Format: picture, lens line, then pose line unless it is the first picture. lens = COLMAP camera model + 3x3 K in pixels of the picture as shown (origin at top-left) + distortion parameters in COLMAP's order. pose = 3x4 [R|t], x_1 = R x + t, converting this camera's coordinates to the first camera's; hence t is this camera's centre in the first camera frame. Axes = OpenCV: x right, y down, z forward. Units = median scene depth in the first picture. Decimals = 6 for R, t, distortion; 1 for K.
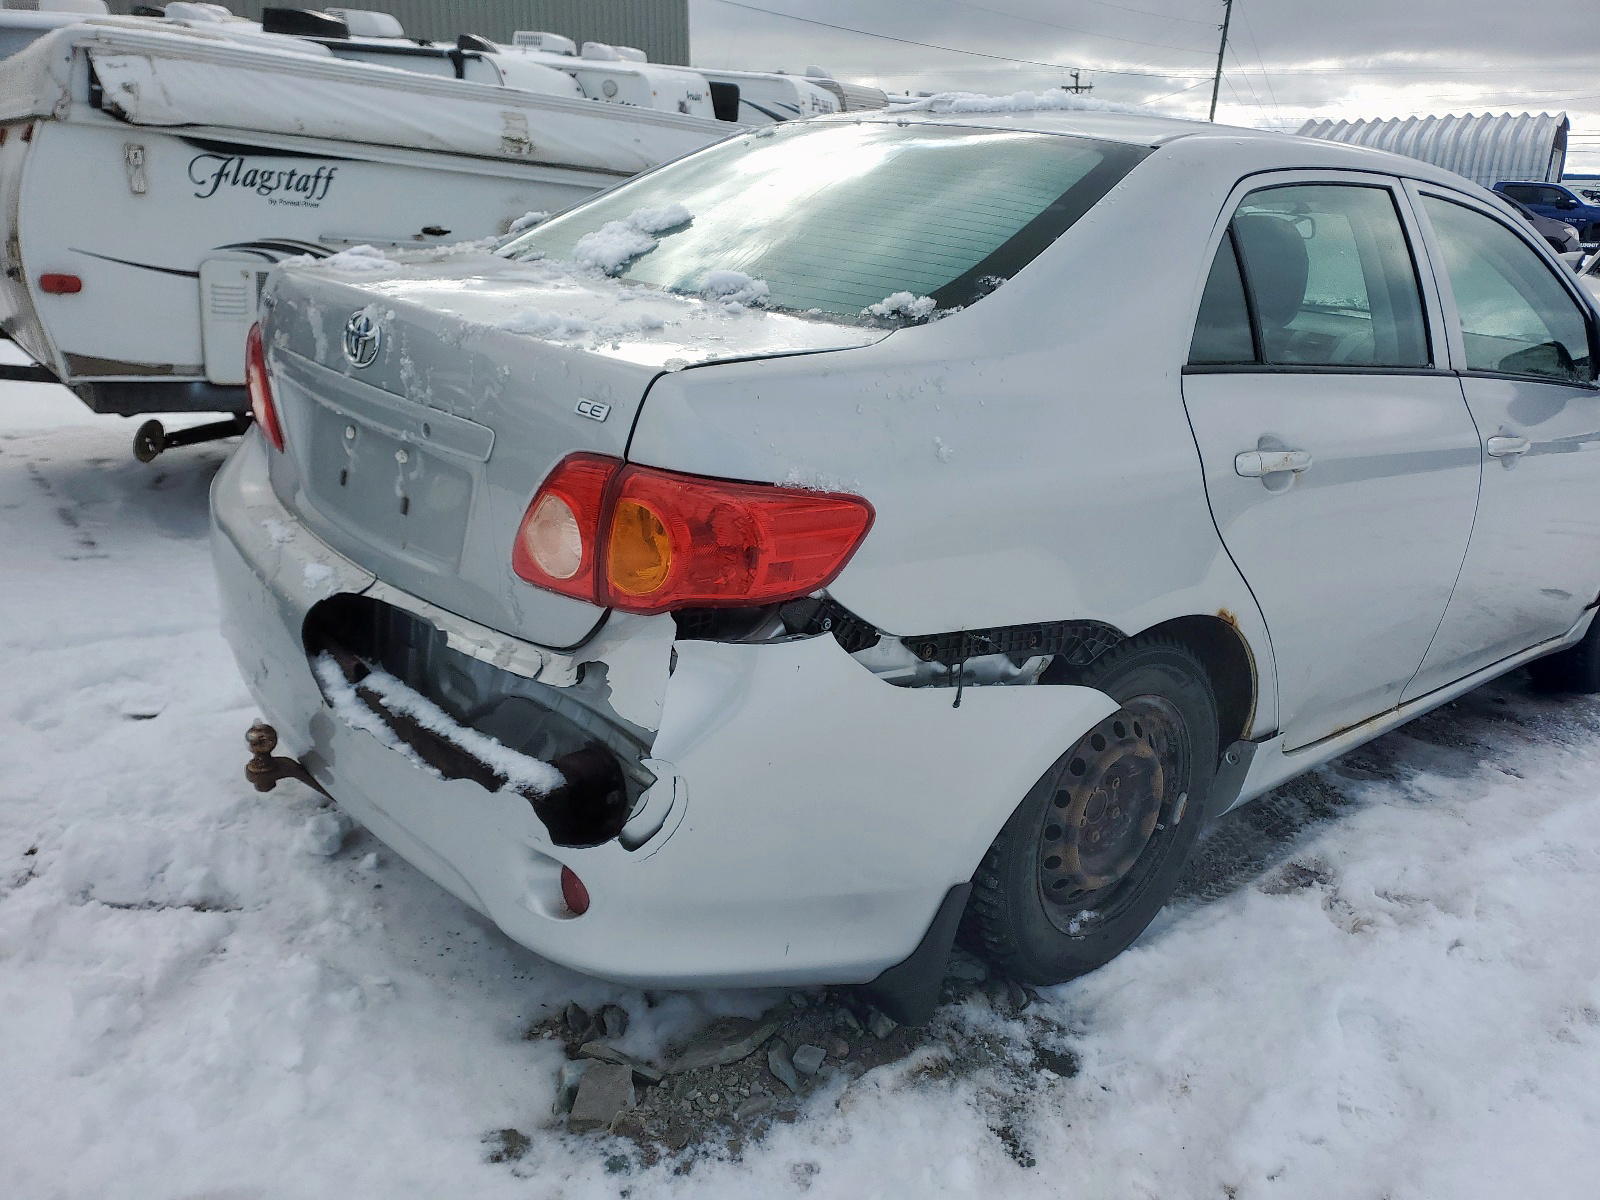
lens RADIAL K [[1120.1, 0, 800.0], [0, 1120.1, 600.0], [0, 0, 1]] dist [0.008267, -0.000559]
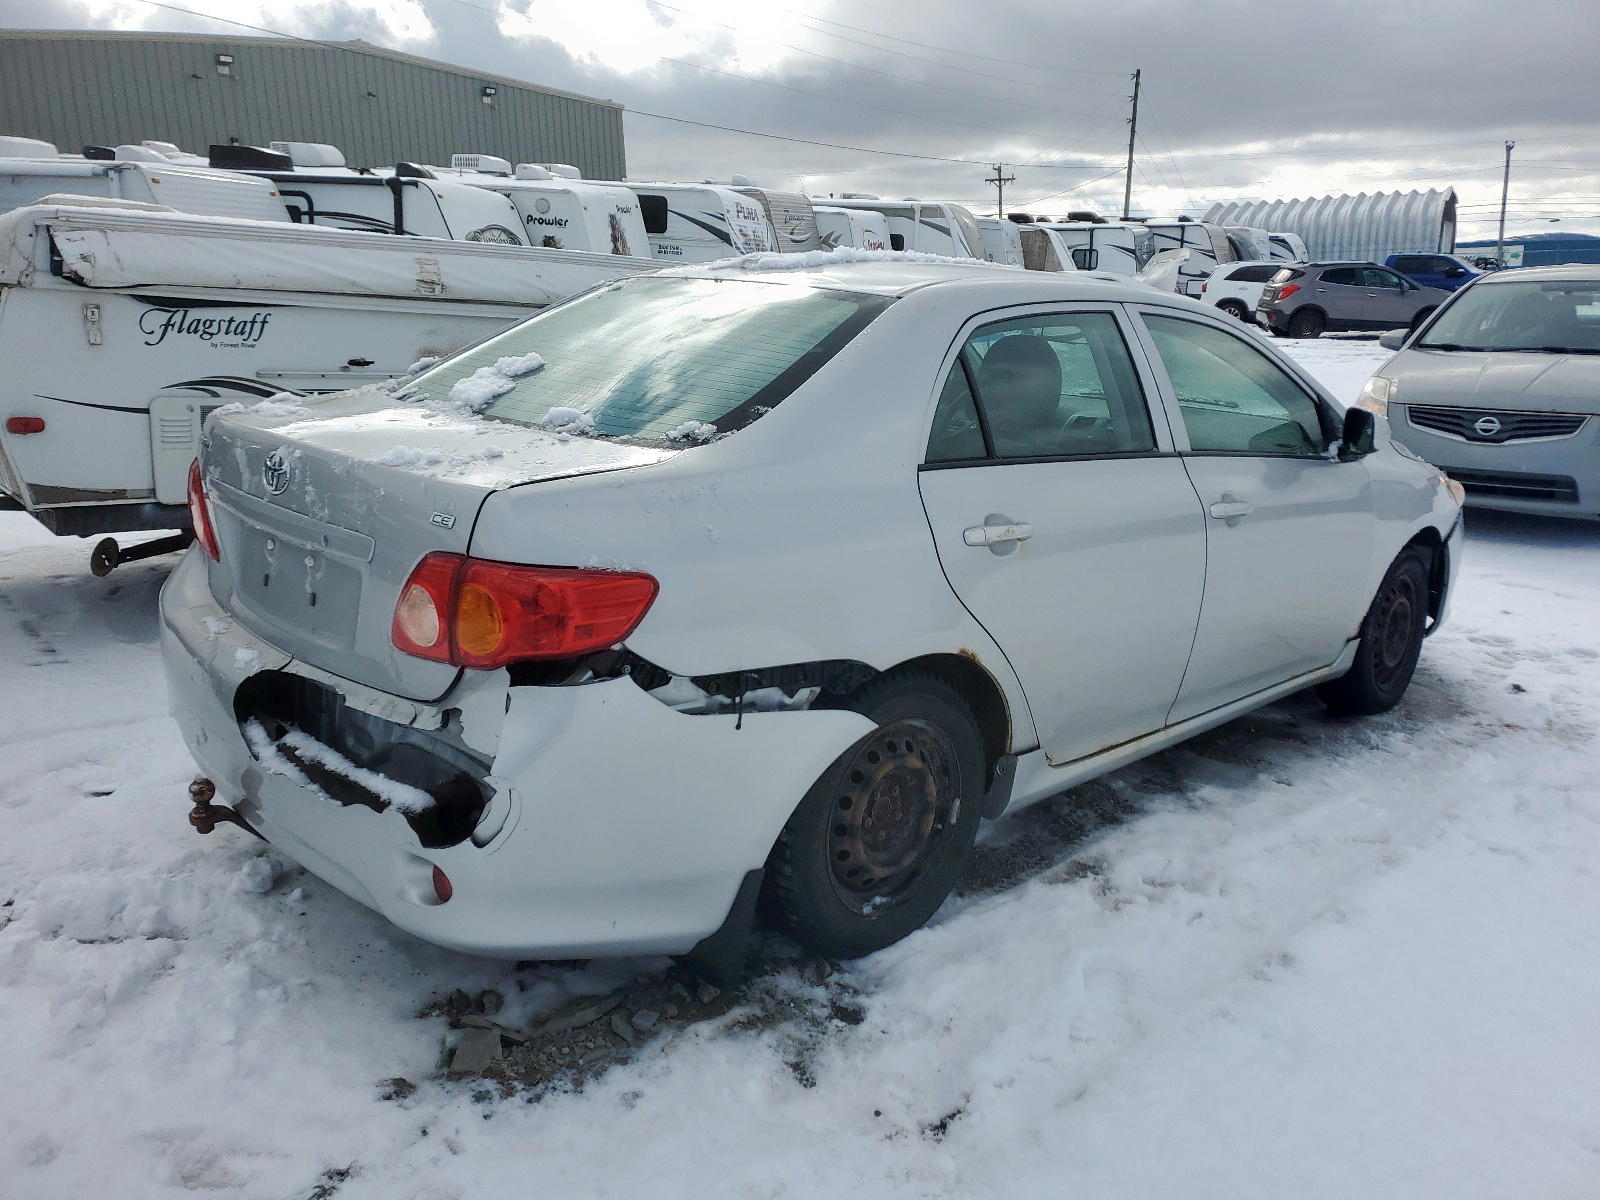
lens RADIAL K [[1116.6, 0, 800.0], [0, 1116.6, 600.0], [0, 0, 1]] dist [0.010678, 0.003095]
pose [[0.998270, -0.048307, 0.033533, 0.145708], [0.050620, 0.996121, -0.071972, 0.033559], [-0.029926, 0.073545, 0.996843, -0.265049]]
